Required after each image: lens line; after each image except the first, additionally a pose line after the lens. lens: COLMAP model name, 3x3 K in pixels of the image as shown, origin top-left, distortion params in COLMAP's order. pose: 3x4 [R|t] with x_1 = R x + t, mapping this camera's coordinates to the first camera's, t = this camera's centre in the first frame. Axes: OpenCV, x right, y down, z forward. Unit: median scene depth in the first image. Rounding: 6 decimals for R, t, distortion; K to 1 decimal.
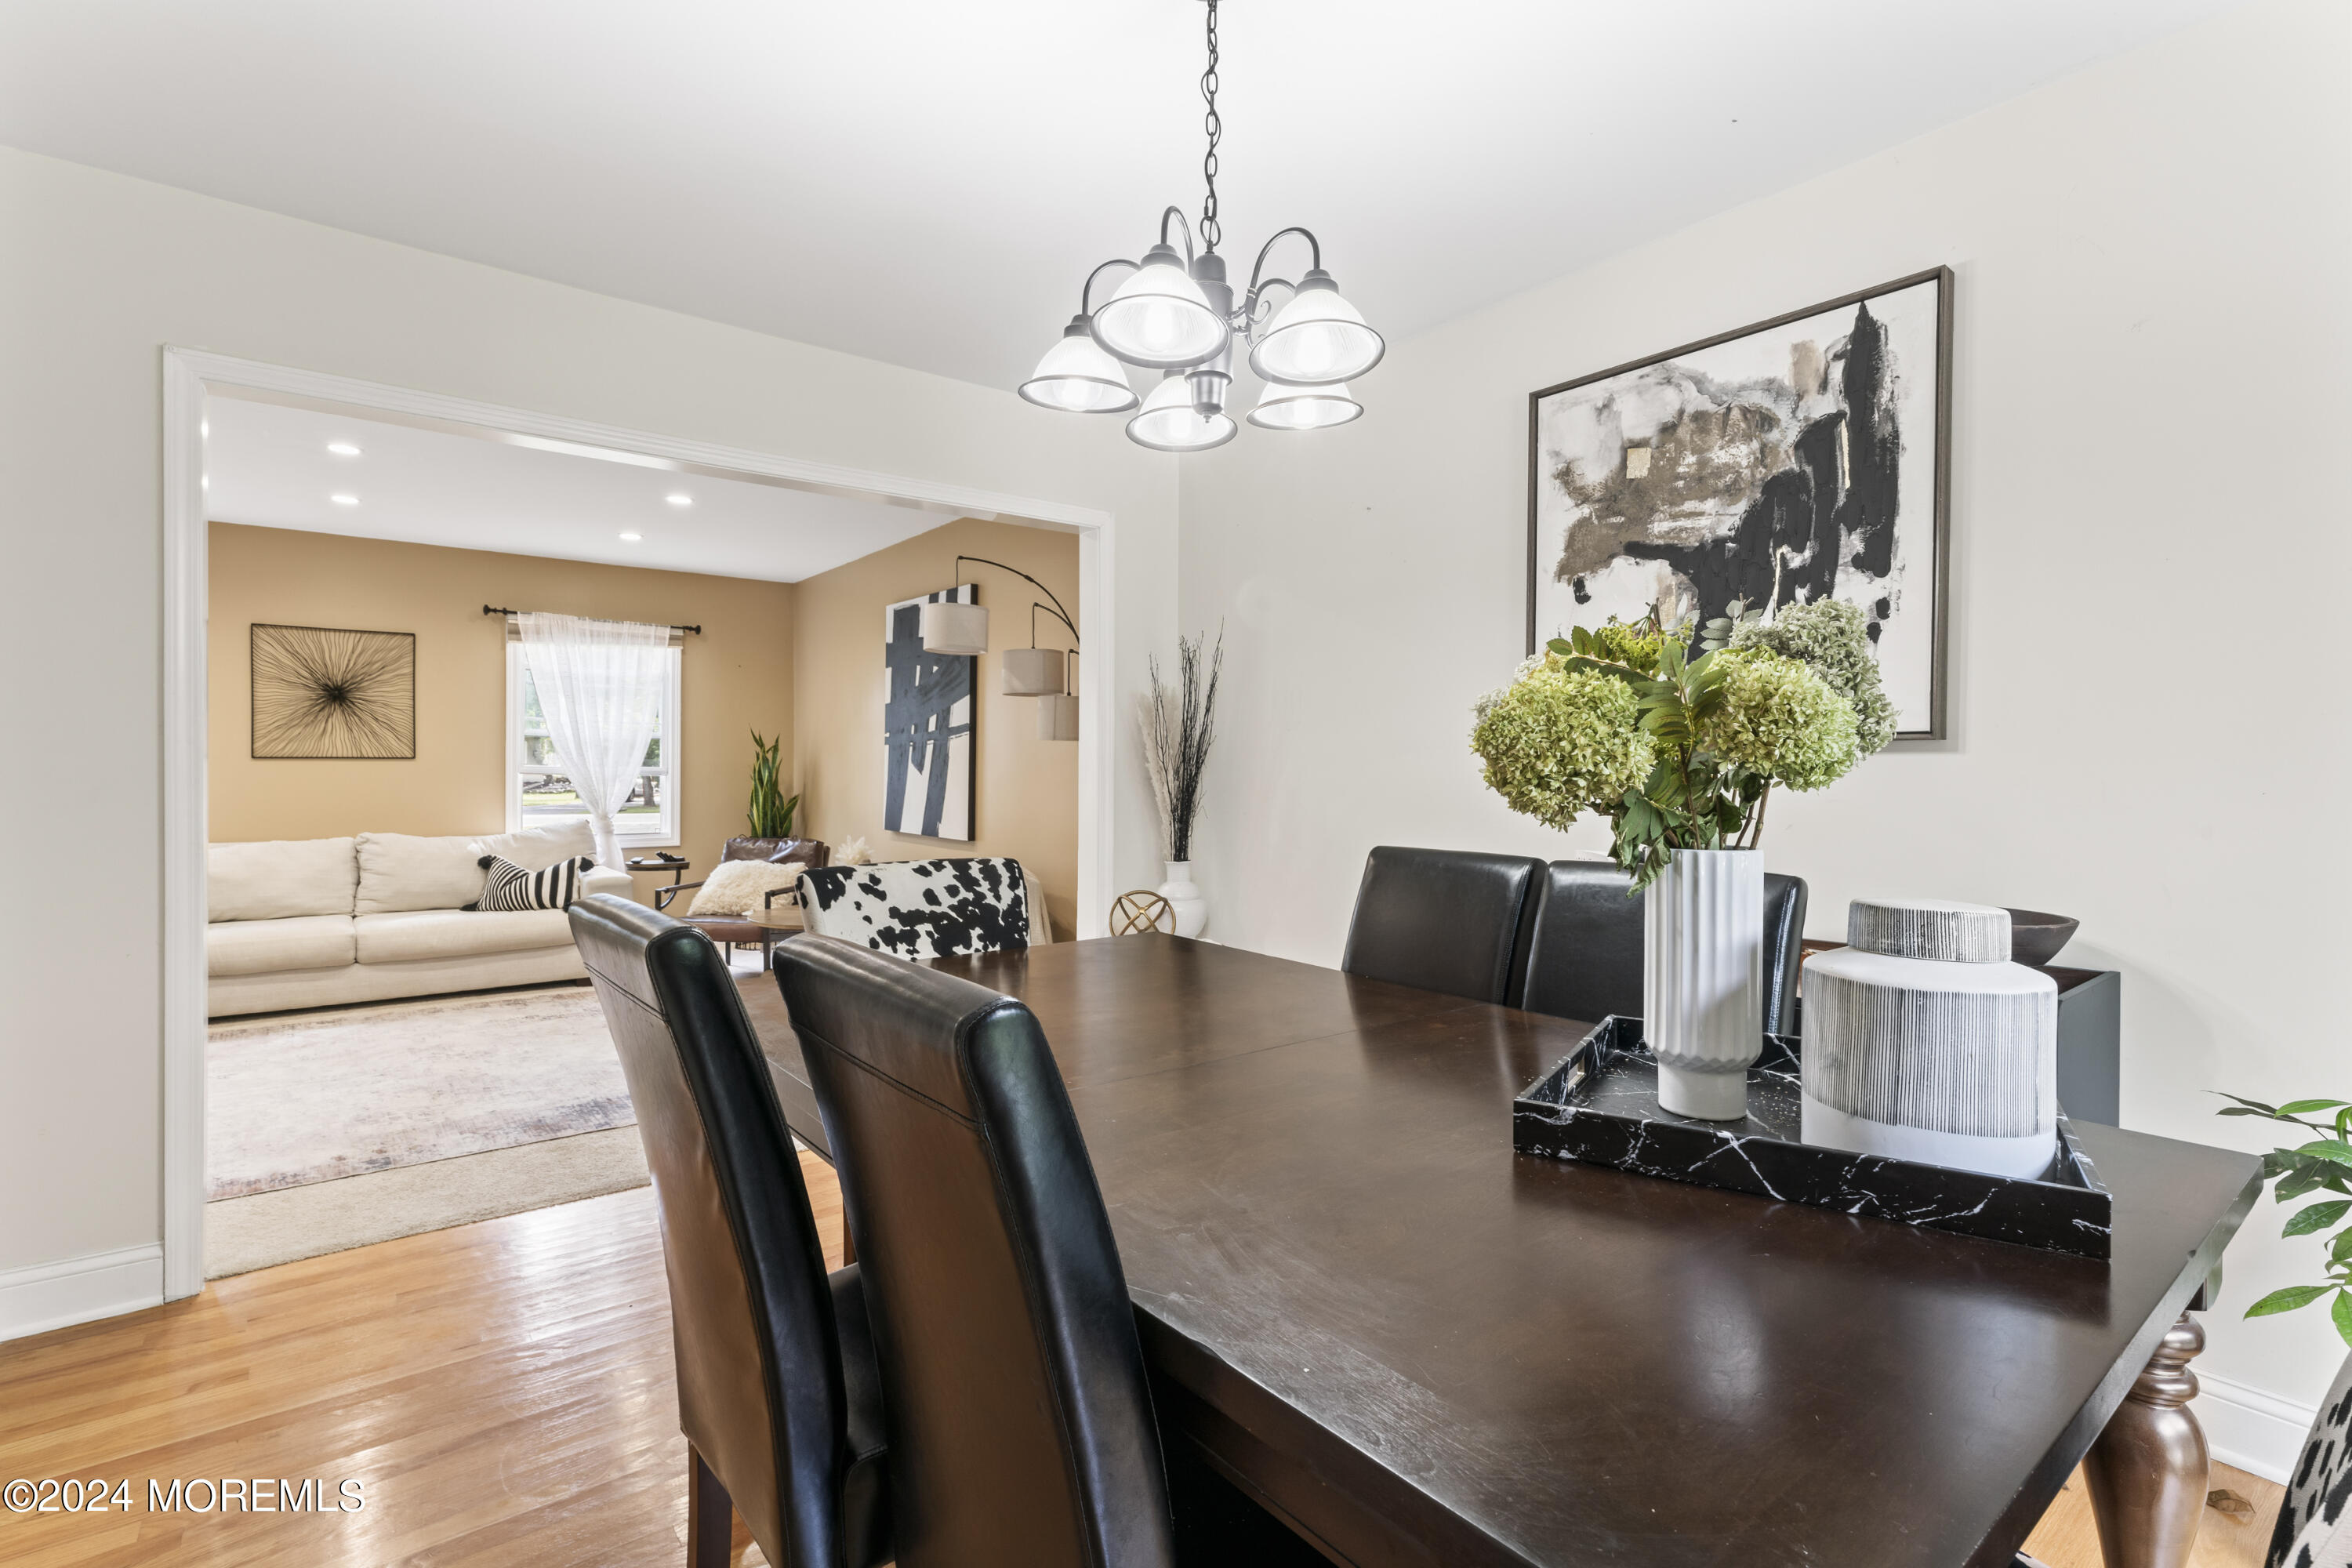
lens RADIAL K [[1082.3, 0, 1176.0], [0, 1082.3, 784.0], [0, 0, 1]] dist [-0.000256, -0.000101]
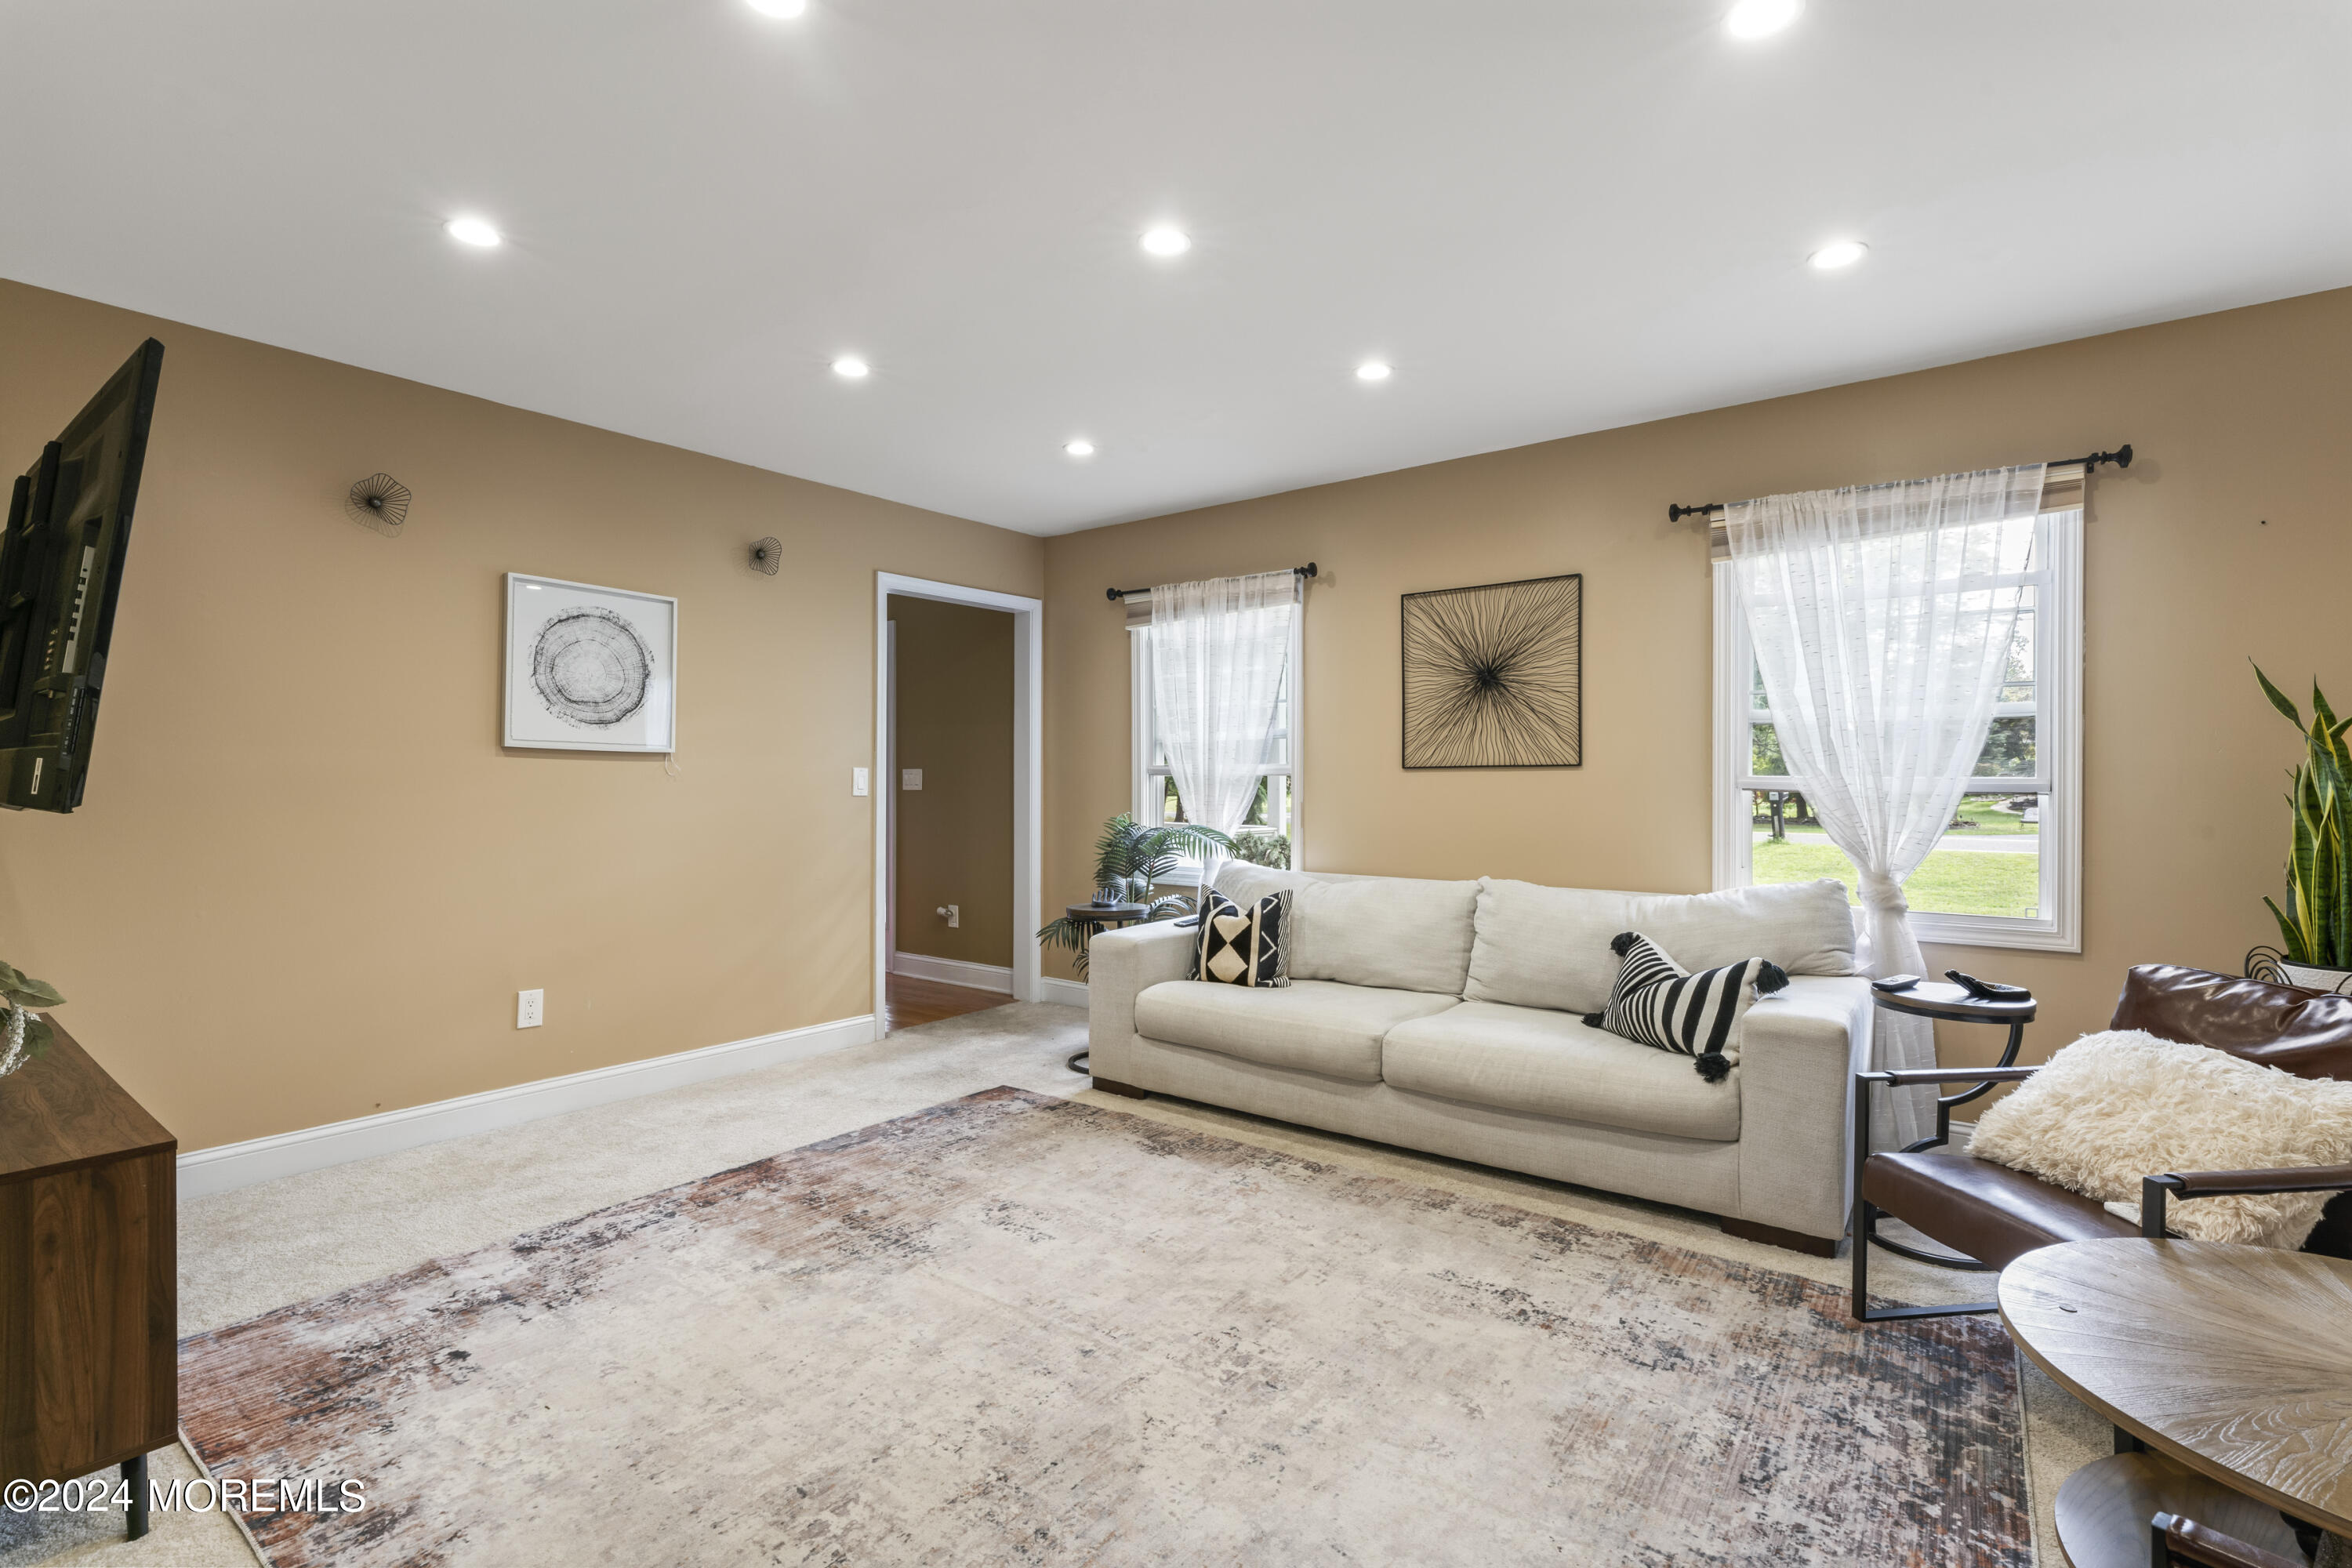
lens RADIAL K [[1073.9, 0, 1176.0], [0, 1073.9, 784.0], [0, 0, 1]] dist [-0.001337, -0.000315]
pose [[0.246632, -0.002287, -0.969107, -0.142026], [-0.013920, 0.999886, -0.005902, -0.005896], [0.969009, 0.014946, 0.246572, 0.614666]]
